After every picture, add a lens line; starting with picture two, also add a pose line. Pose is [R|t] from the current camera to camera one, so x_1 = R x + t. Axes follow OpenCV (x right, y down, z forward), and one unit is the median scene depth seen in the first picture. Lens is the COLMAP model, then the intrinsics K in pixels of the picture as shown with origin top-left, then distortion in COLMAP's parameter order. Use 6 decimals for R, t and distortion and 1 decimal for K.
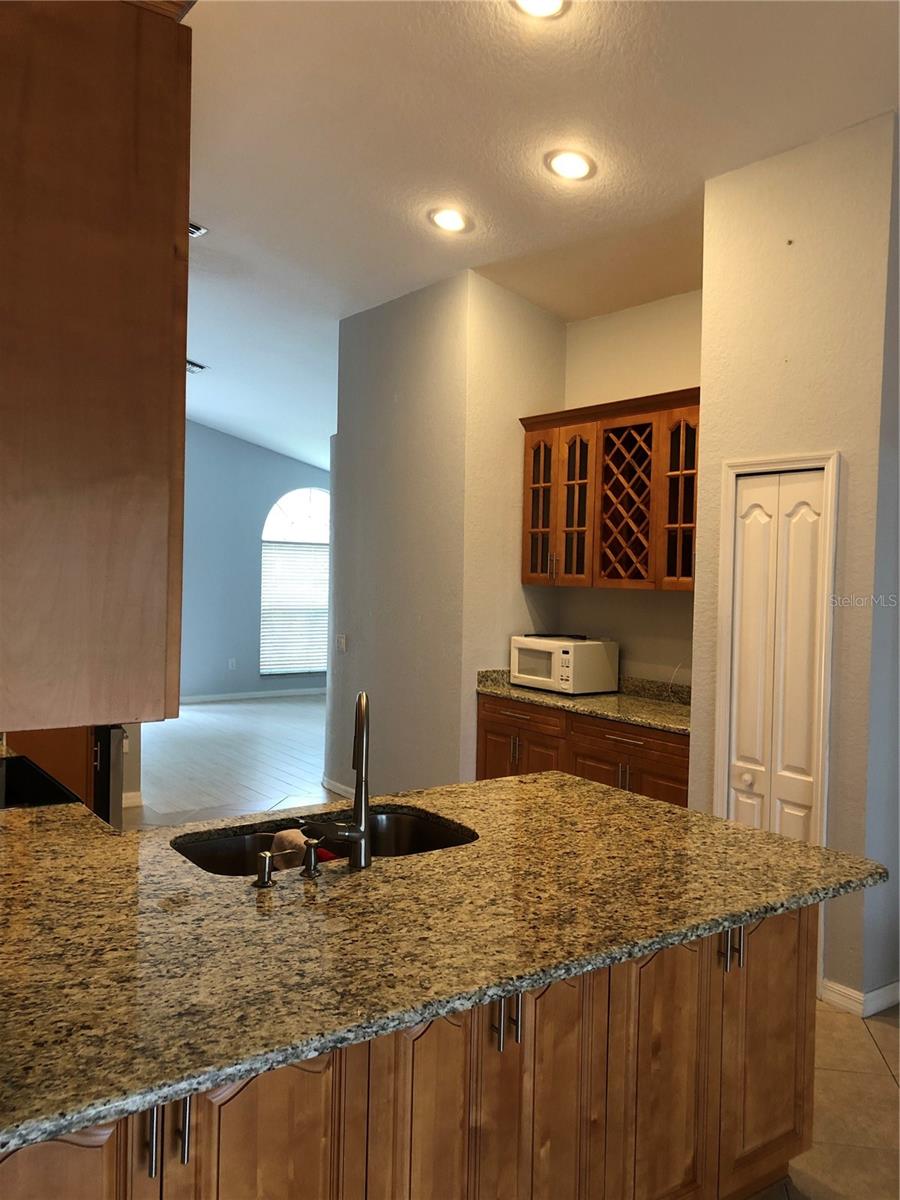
lens RADIAL K [[985.0, 0, 459.4], [0, 985.0, 596.2], [0, 0, 1]] dist [0.030860, -0.031199]
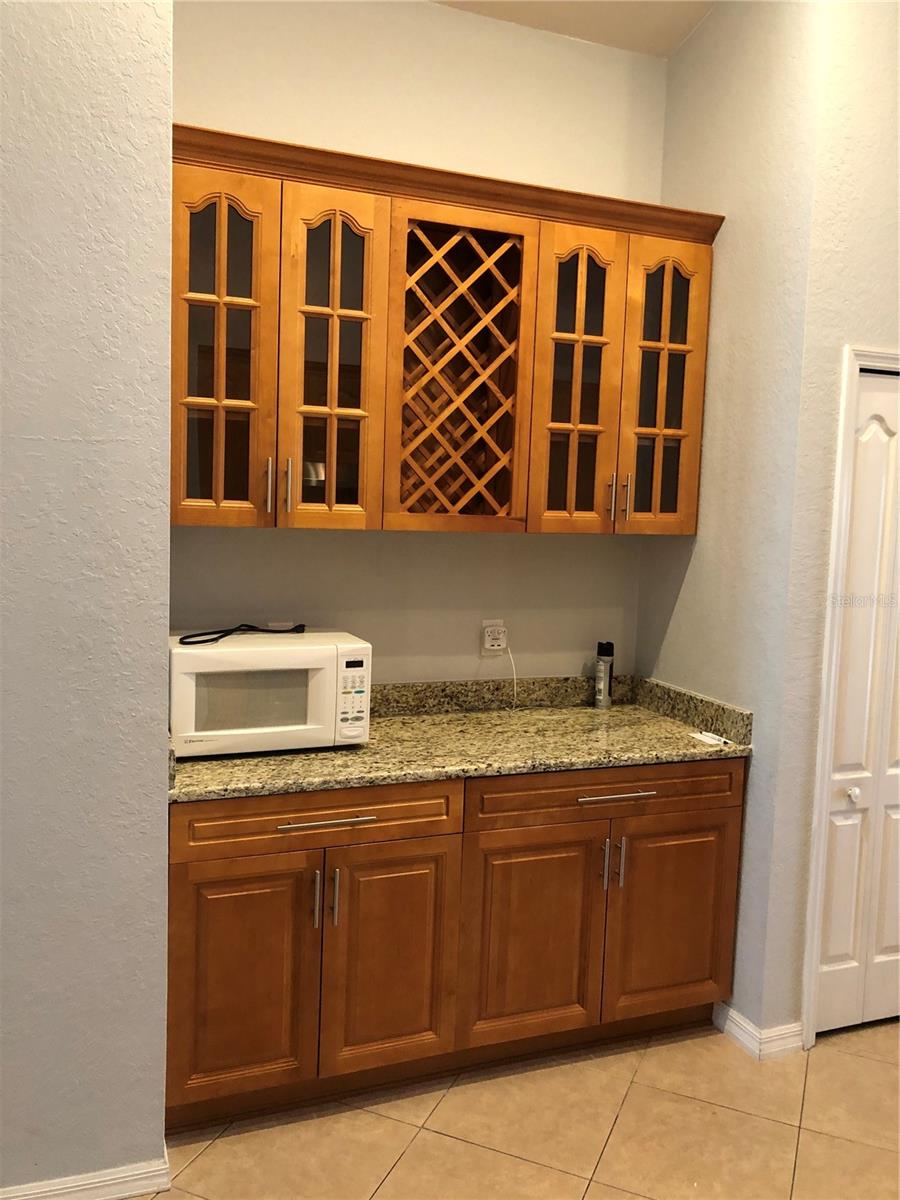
lens RADIAL K [[985.0, 0, 459.4], [0, 985.0, 596.2], [0, 0, 1]] dist [0.030860, -0.031199]
pose [[0.232583, -0.106450, 0.966733, -0.368196], [0.000331, 0.994001, 0.109373, -0.032190], [-0.972577, -0.025118, 0.231223, 0.872705]]
